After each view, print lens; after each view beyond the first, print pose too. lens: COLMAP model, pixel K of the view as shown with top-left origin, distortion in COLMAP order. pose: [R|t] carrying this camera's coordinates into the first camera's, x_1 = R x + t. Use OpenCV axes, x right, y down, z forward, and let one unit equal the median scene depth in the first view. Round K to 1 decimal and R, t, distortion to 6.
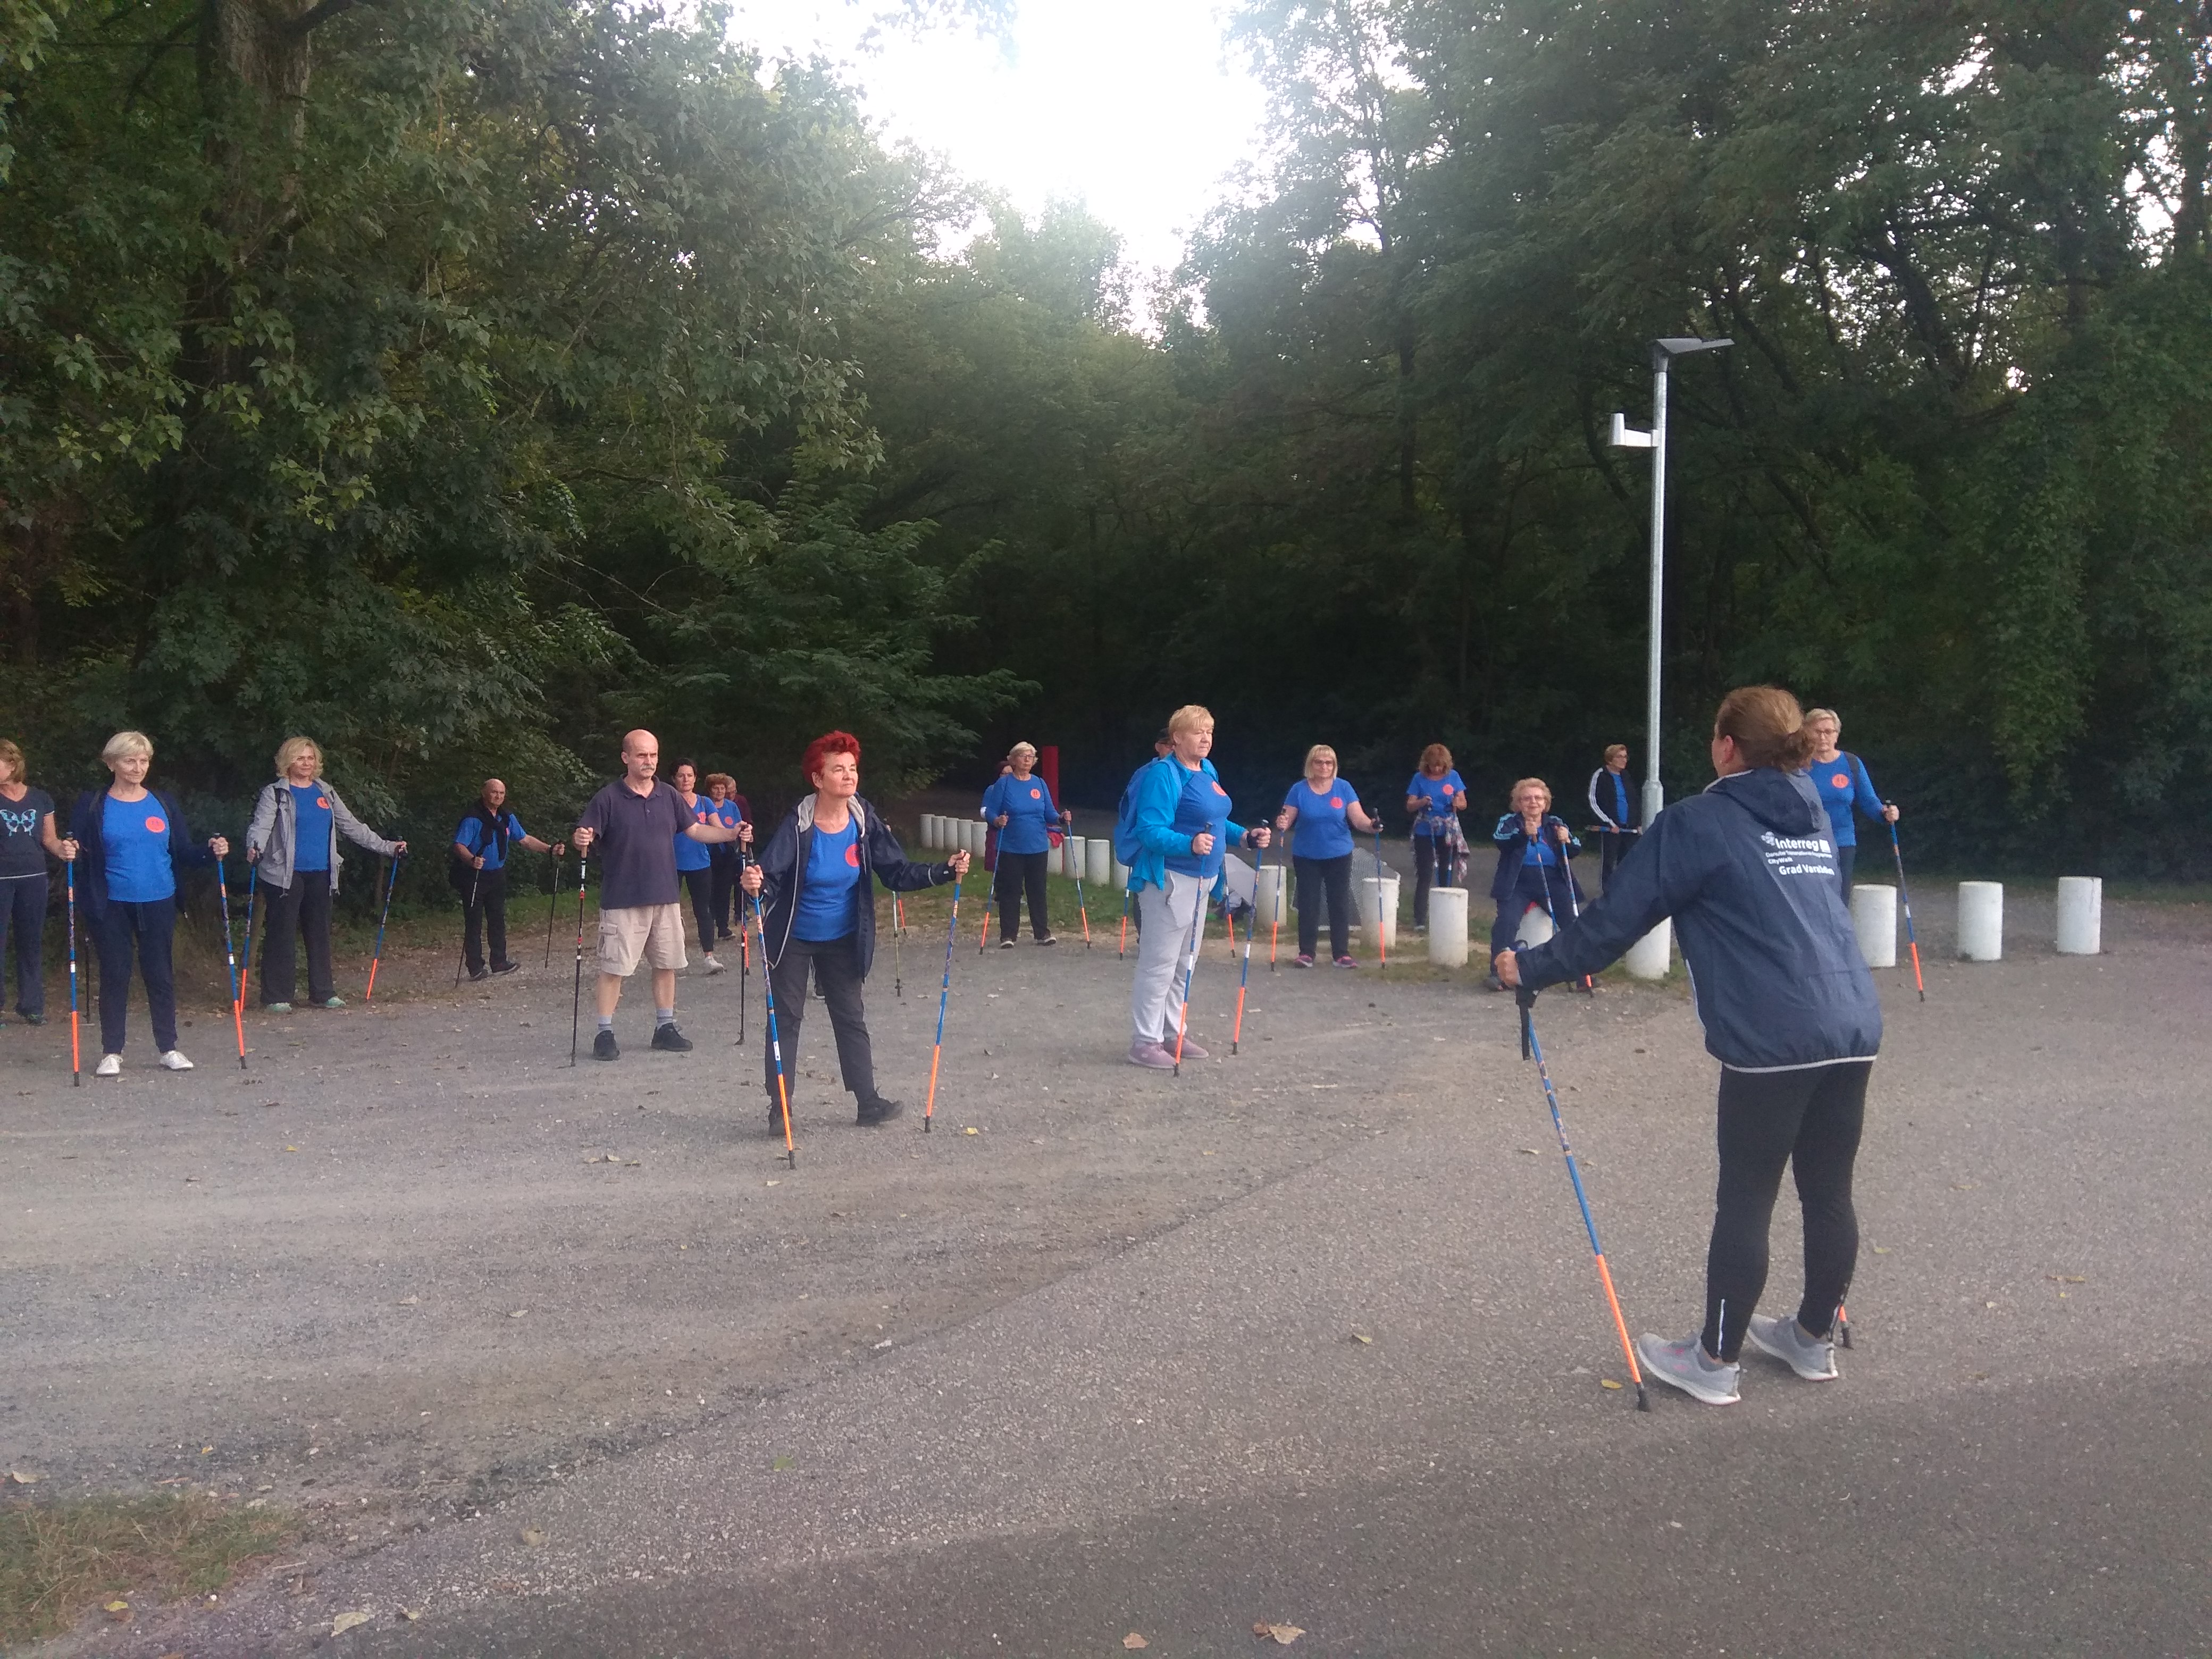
lens RADIAL K [[1665.6, 0, 1116.7], [0, 1665.6, 867.6], [0, 0, 1]] dist [0.108988, -0.132092]
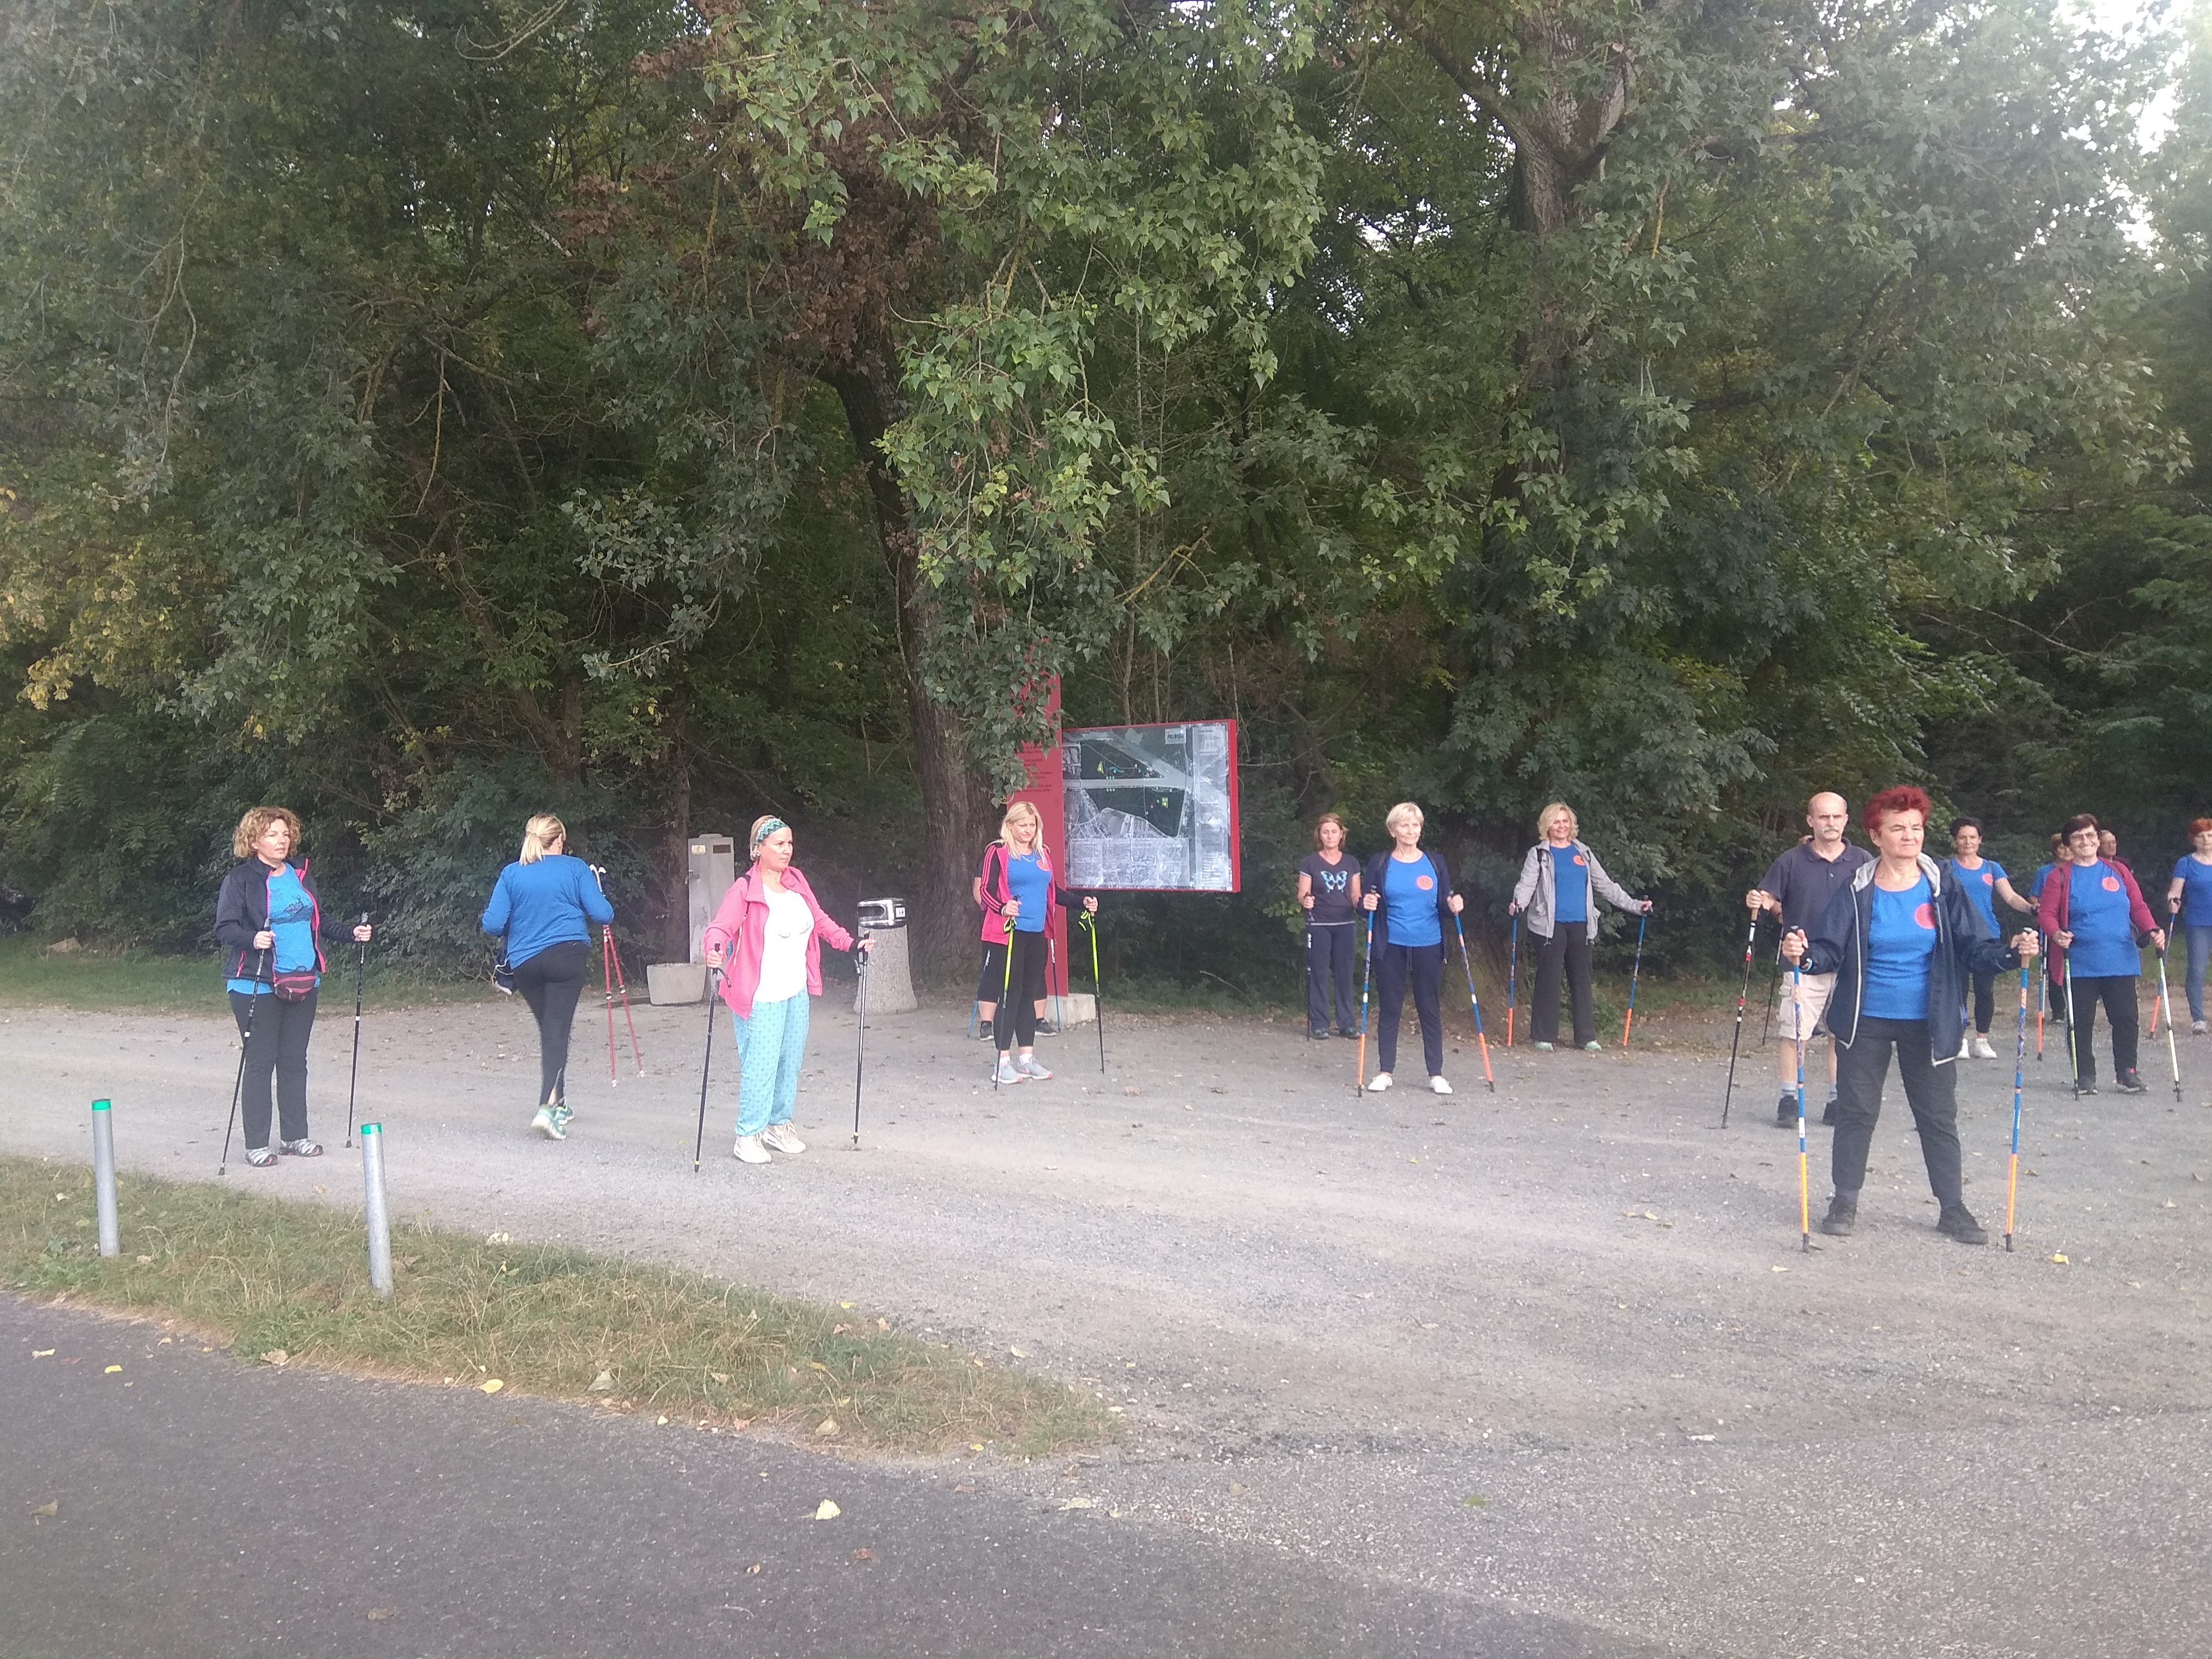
lens RADIAL K [[1665.6, 0, 1116.7], [0, 1665.6, 867.6], [0, 0, 1]] dist [0.108988, -0.132092]
pose [[0.702509, 0.013809, -0.711541, 0.109145], [-0.038678, 0.999075, -0.018798, -0.003501], [0.710623, 0.040727, 0.702393, 0.024283]]
